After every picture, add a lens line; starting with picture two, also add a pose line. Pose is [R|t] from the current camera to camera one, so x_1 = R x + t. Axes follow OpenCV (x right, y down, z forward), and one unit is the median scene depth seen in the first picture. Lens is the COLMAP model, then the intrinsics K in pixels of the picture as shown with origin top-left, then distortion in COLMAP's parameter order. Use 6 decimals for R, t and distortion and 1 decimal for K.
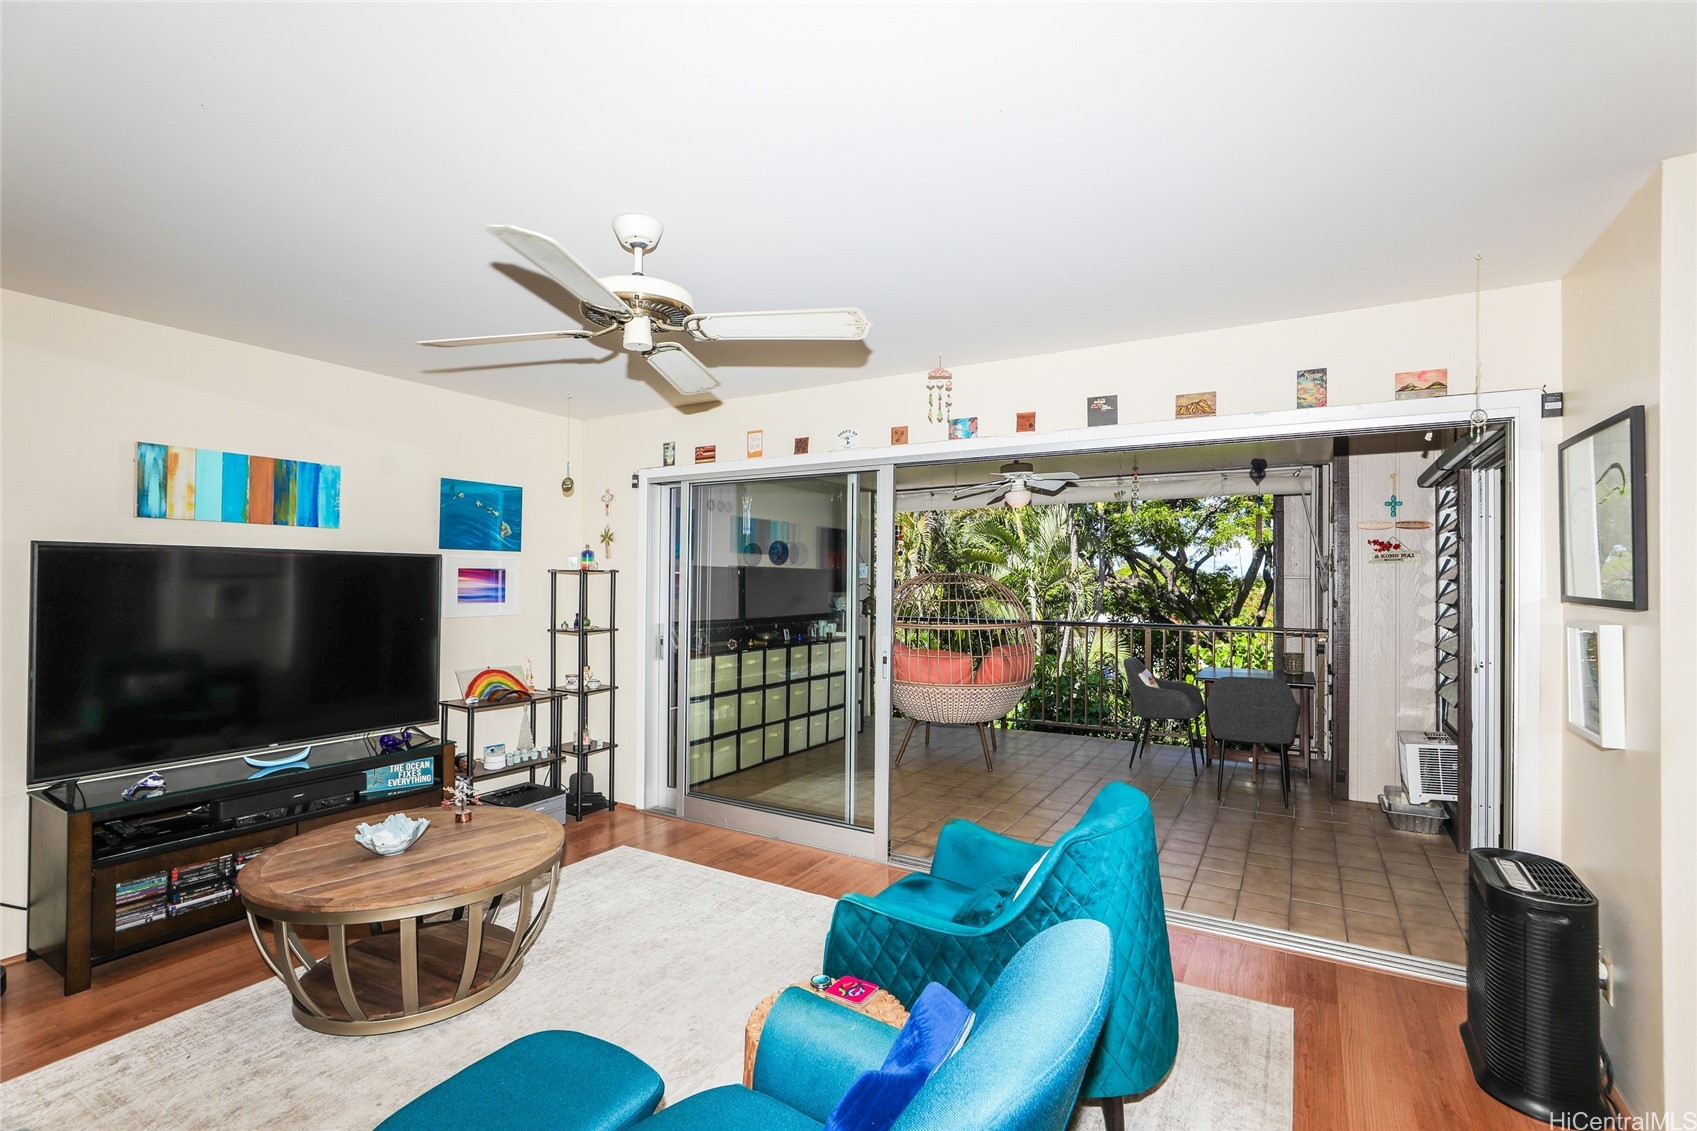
lens RADIAL K [[776.0, 0, 847.6], [0, 776.0, 573.8], [0, 0, 1]] dist [-0.051147, -0.000256]
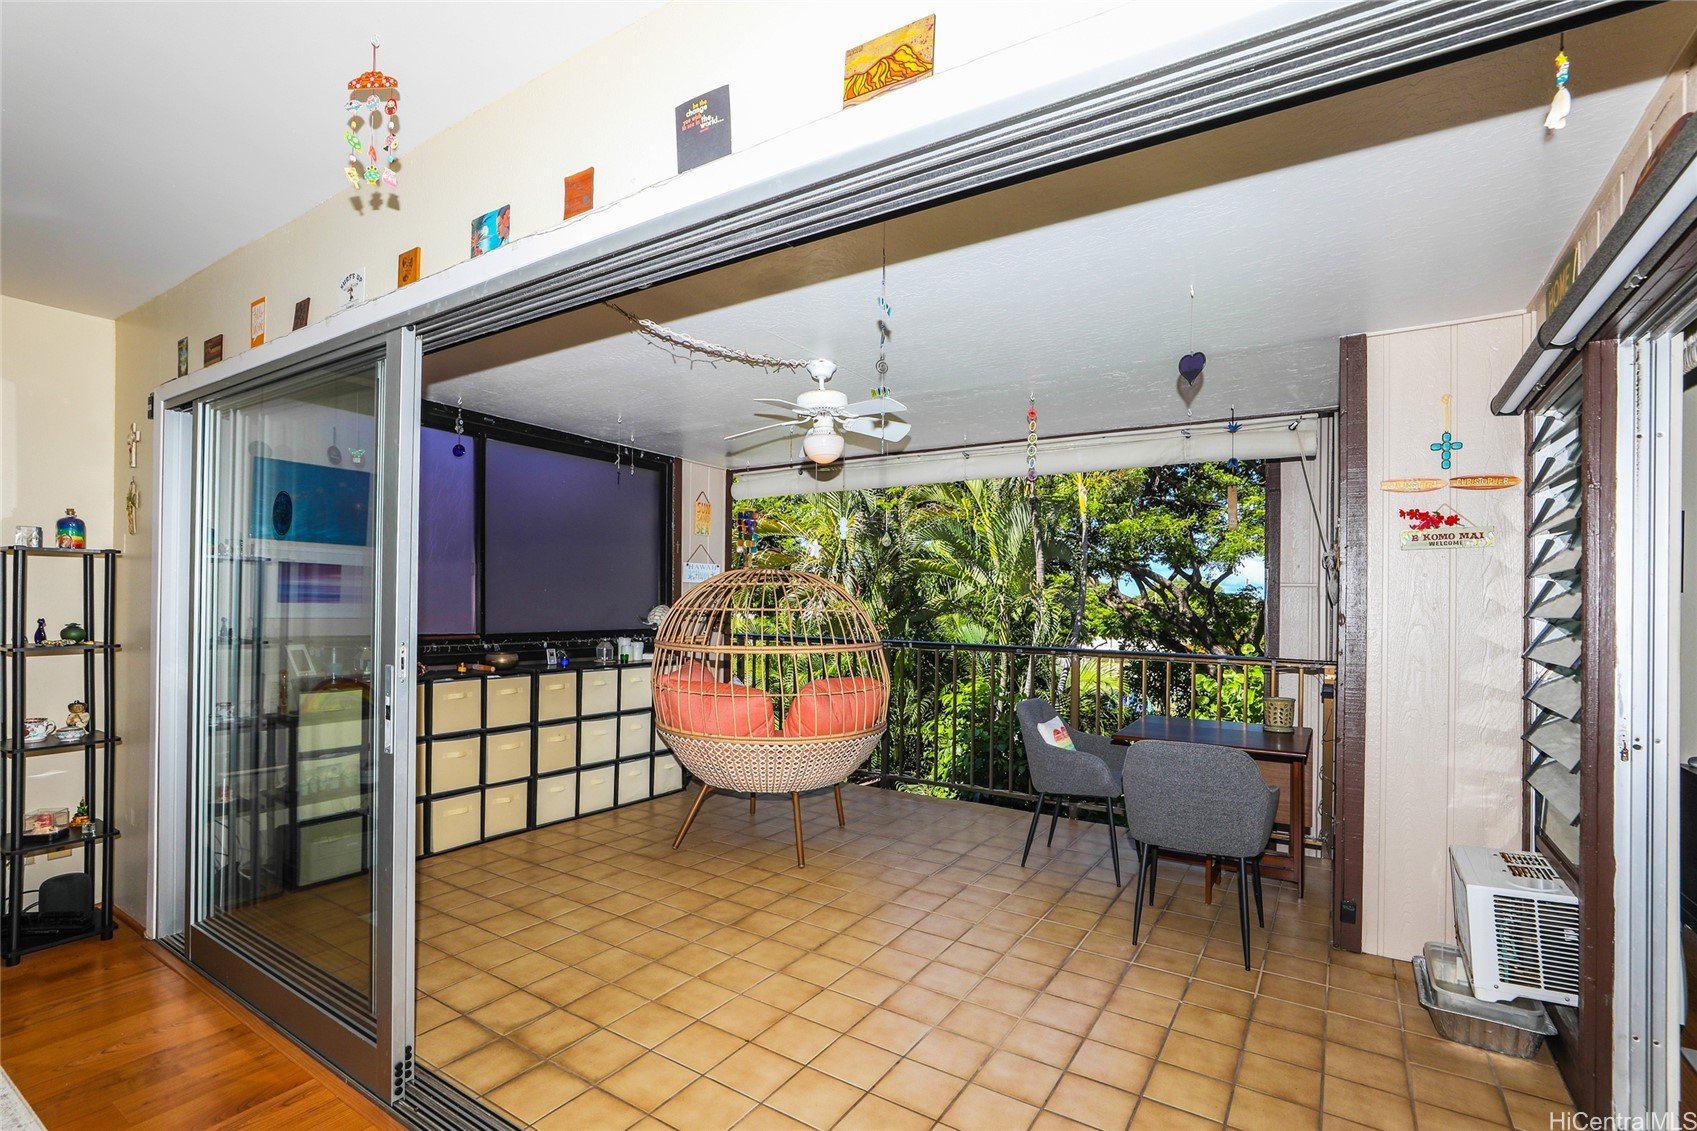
lens RADIAL K [[759.2, 0, 849.9], [0, 759.2, 595.8], [0, 0, 1]] dist [-0.034934, 0.001081]
pose [[0.998859, 0.009562, -0.046795, 0.293358], [-0.009564, 0.999954, 0.000164, 0.025577], [0.046795, 0.000283, 0.998904, 0.409711]]
